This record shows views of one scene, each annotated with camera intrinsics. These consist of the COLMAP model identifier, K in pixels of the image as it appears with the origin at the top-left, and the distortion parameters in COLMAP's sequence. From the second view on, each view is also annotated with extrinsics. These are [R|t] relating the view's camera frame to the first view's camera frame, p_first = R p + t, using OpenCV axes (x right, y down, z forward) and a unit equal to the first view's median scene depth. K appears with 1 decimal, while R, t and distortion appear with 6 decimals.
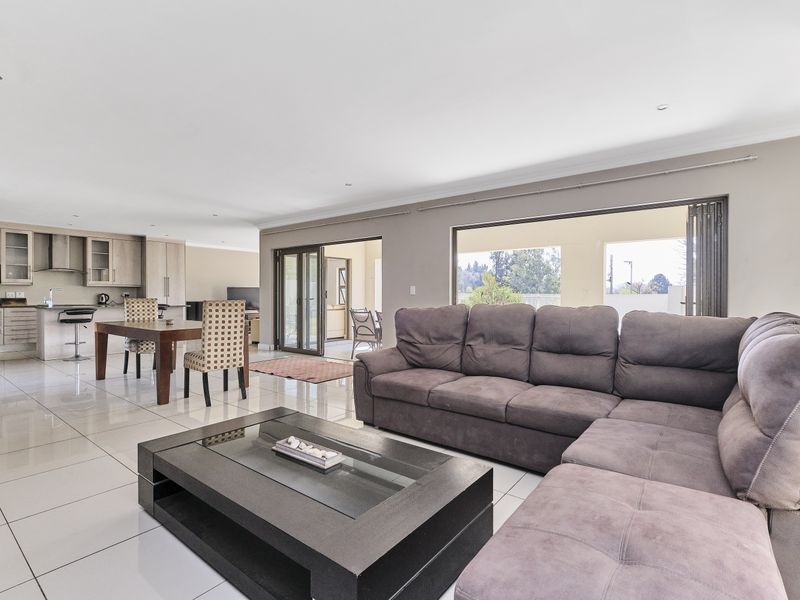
lens RADIAL K [[392.1, 0, 396.5], [0, 392.1, 298.3], [0, 0, 1]] dist [0.002133, -0.006416]
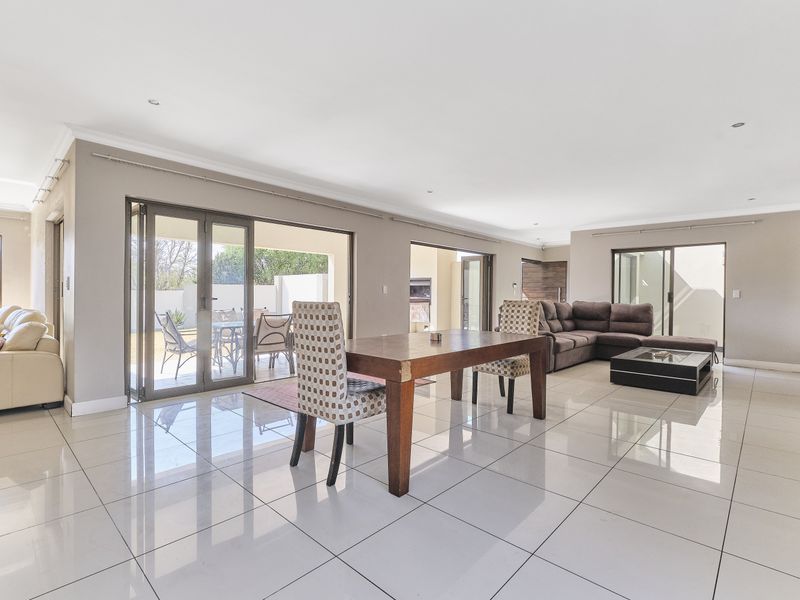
lens RADIAL K [[392.1, 0, 396.5], [0, 392.1, 298.3], [0, 0, 1]] dist [0.002133, -0.006416]
pose [[0.096480, -0.010997, 0.995274, -1.850143], [-0.002365, 0.999934, 0.011278, -0.017604], [-0.995332, -0.003442, 0.096447, 1.528635]]
